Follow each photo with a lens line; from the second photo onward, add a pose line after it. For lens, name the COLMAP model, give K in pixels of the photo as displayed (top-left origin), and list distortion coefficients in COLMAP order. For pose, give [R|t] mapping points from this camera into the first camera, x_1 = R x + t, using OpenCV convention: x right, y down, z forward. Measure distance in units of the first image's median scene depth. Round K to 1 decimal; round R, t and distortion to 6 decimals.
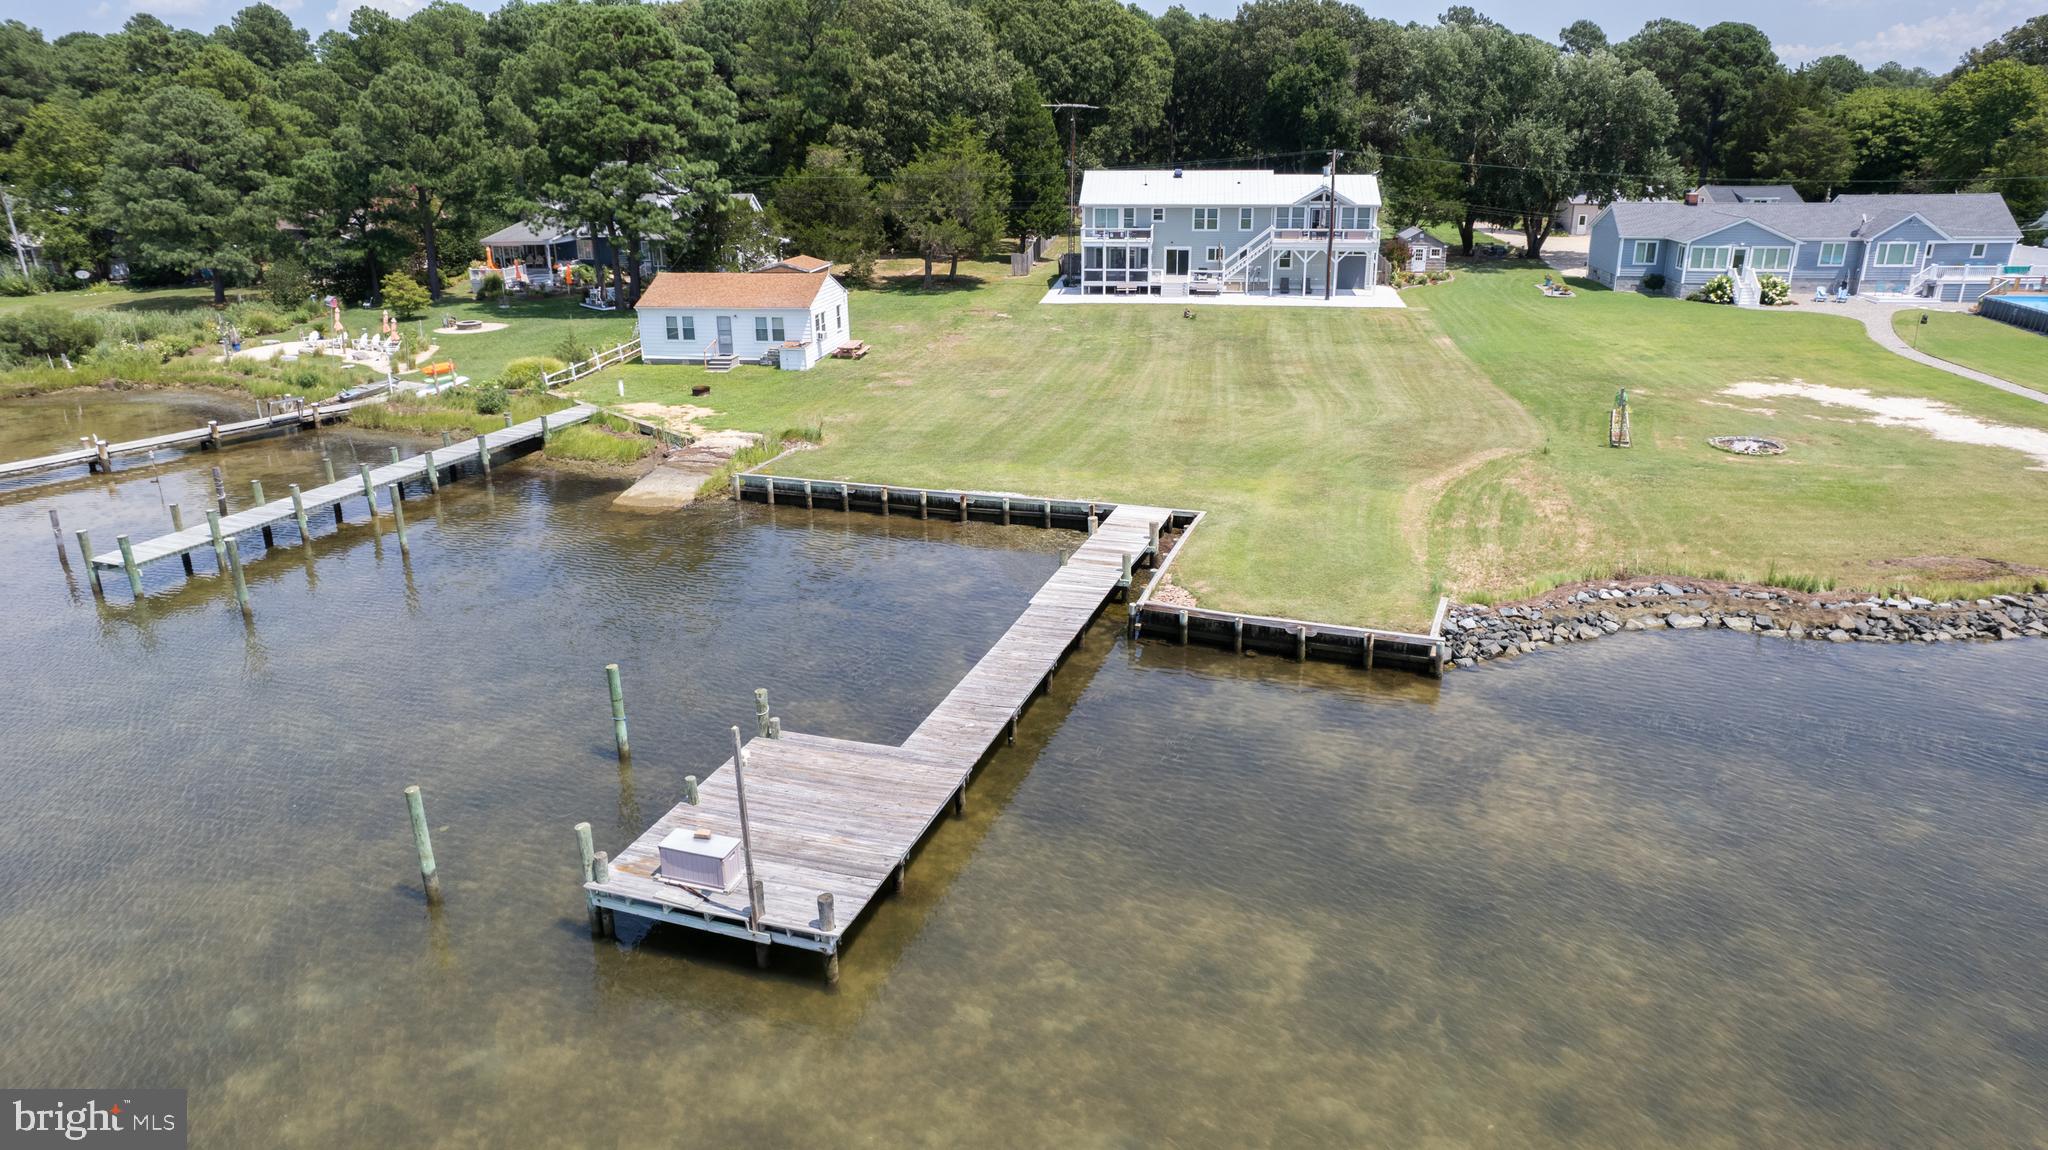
lens RADIAL K [[1308.5, 0, 1017.6], [0, 1308.5, 578.7], [0, 0, 1]] dist [-0.078768, 0.072055]
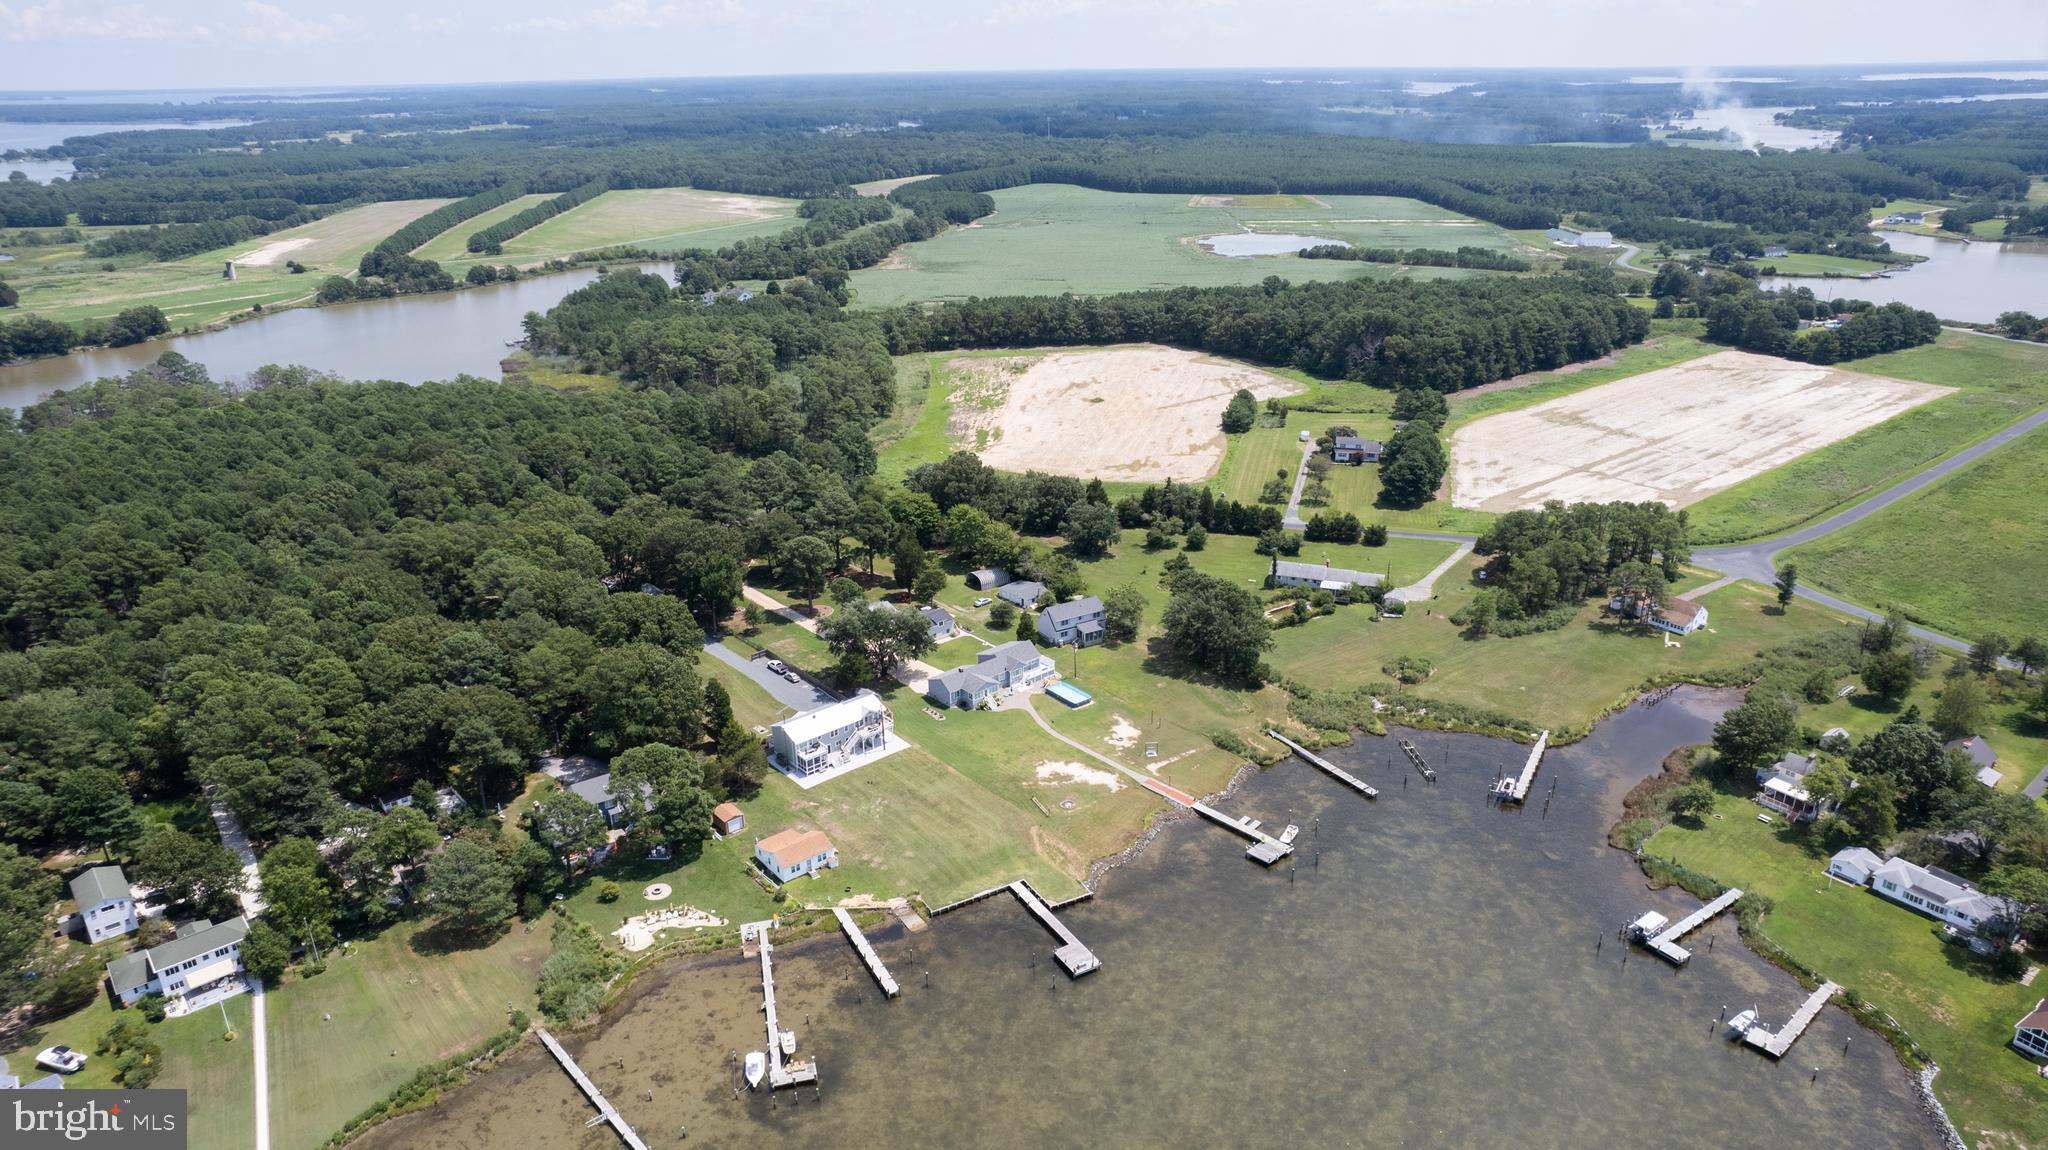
lens RADIAL K [[1308.5, 0, 1017.6], [0, 1308.5, 578.7], [0, 0, 1]] dist [-0.078768, 0.072055]
pose [[0.656990, -0.277144, 0.701110, -1.586699], [0.256748, 0.956638, 0.137562, -0.958034], [-0.708834, 0.089632, 0.699658, -1.348187]]
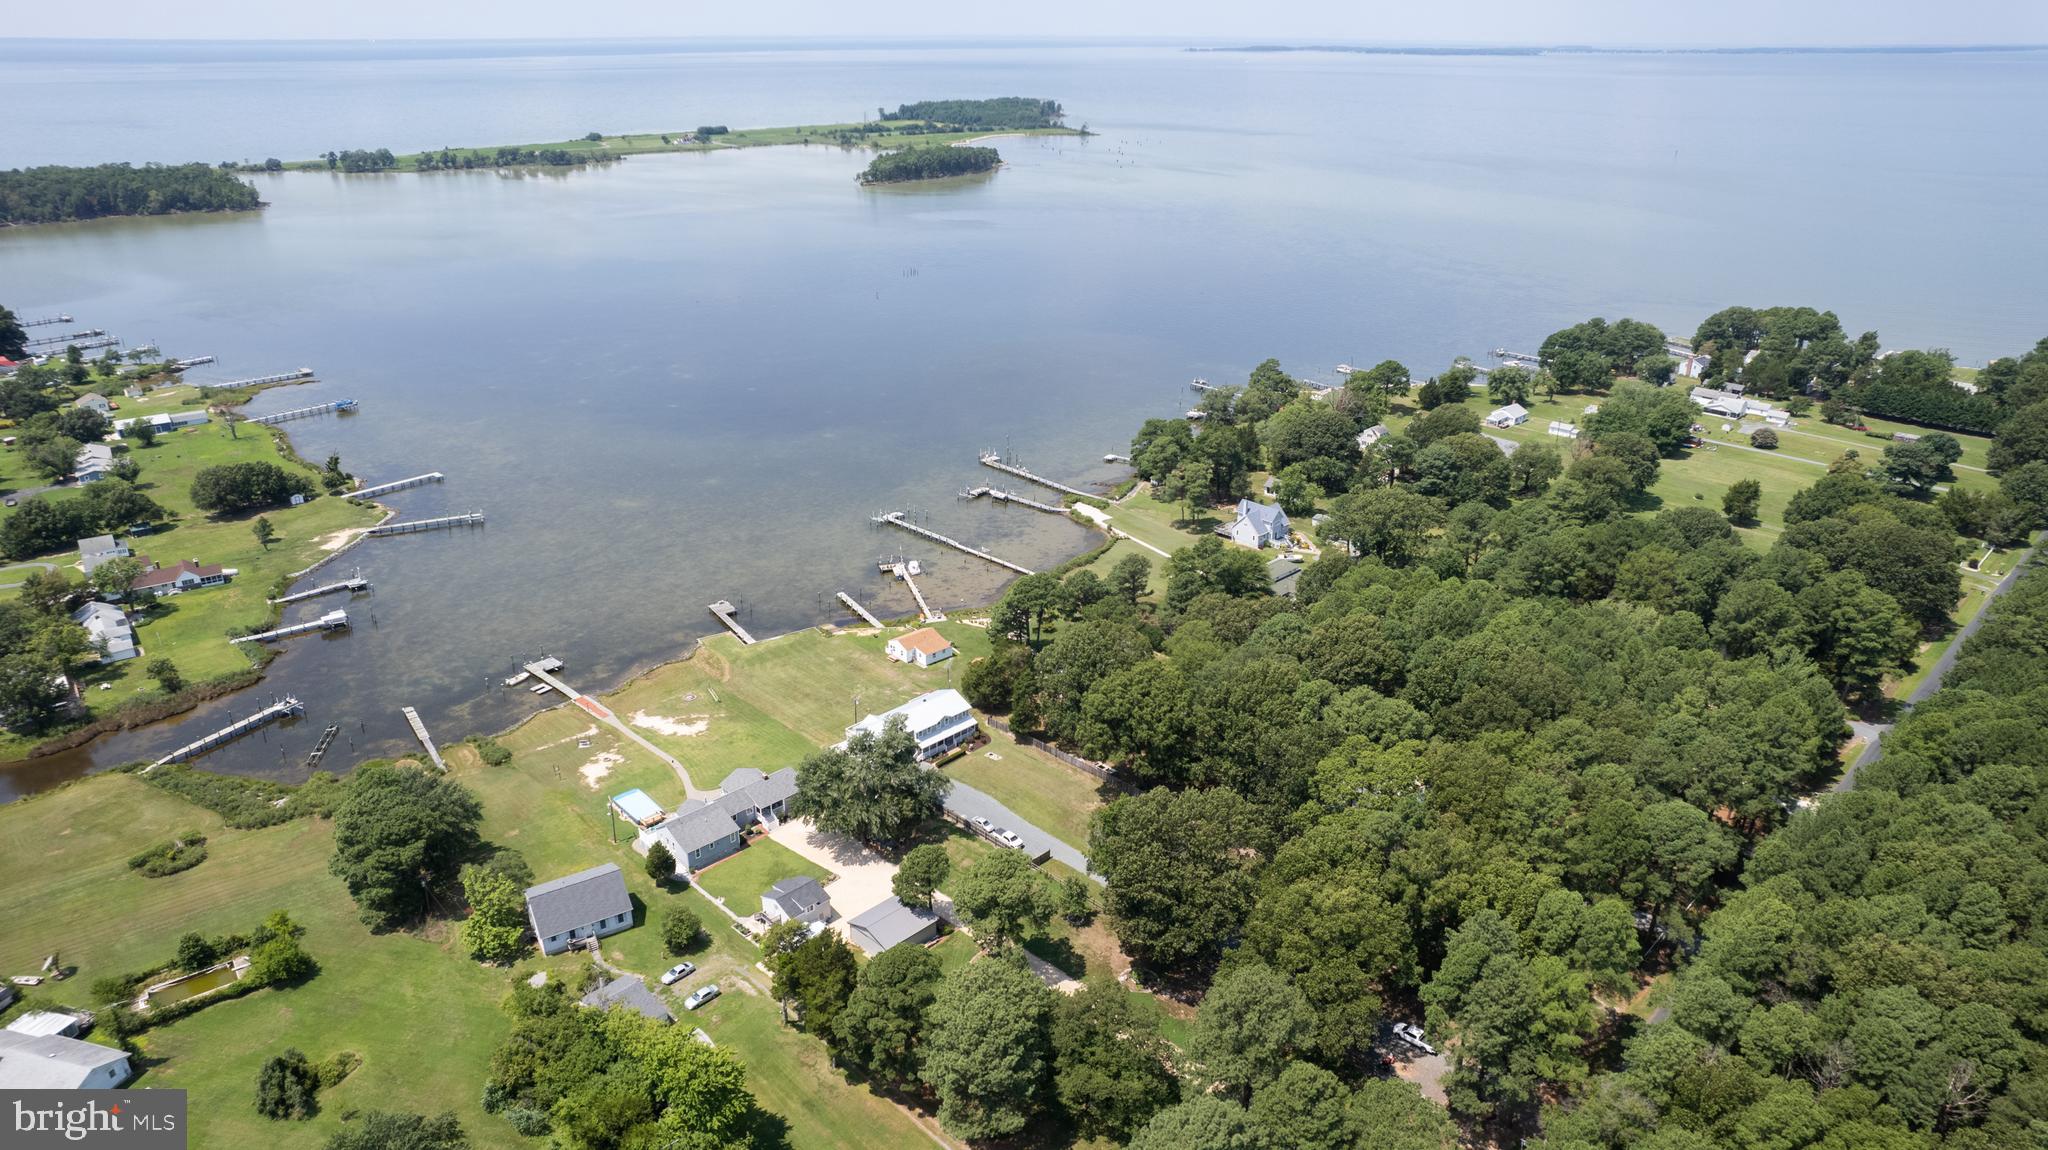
lens RADIAL K [[1308.5, 0, 1017.6], [0, 1308.5, 578.7], [0, 0, 1]] dist [-0.078768, 0.072055]
pose [[-0.612946, 0.318981, -0.722875, 2.078255], [-0.258474, 0.783601, 0.564944, -2.312289], [0.746651, 0.533124, -0.397857, 2.336618]]
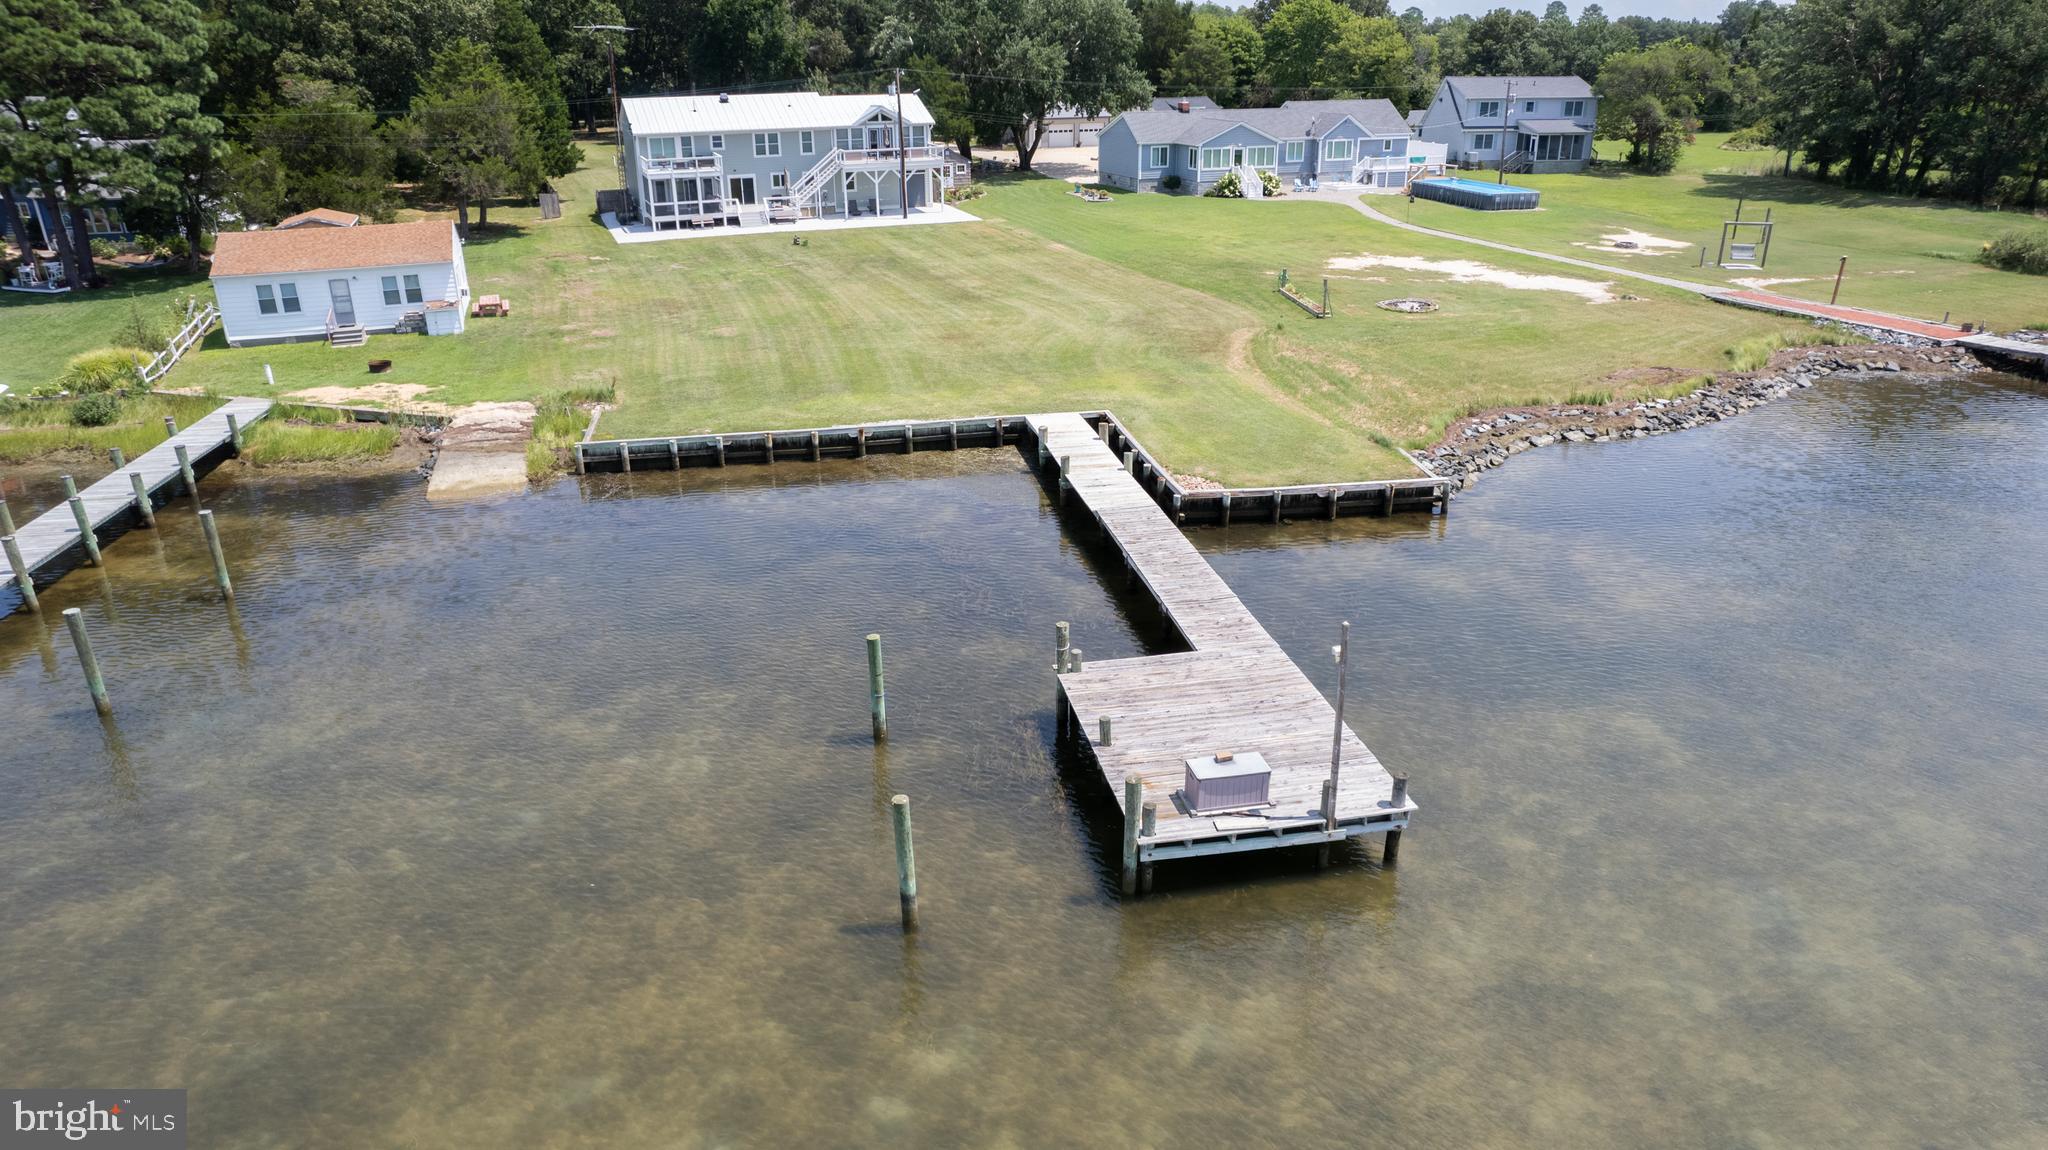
lens RADIAL K [[1308.5, 0, 1017.6], [0, 1308.5, 578.7], [0, 0, 1]] dist [-0.078768, 0.072055]
pose [[0.873493, -0.184763, 0.450414, -0.208371], [0.164026, 0.982783, 0.085046, -0.010153], [-0.458373, -0.000407, 0.888760, 0.058402]]
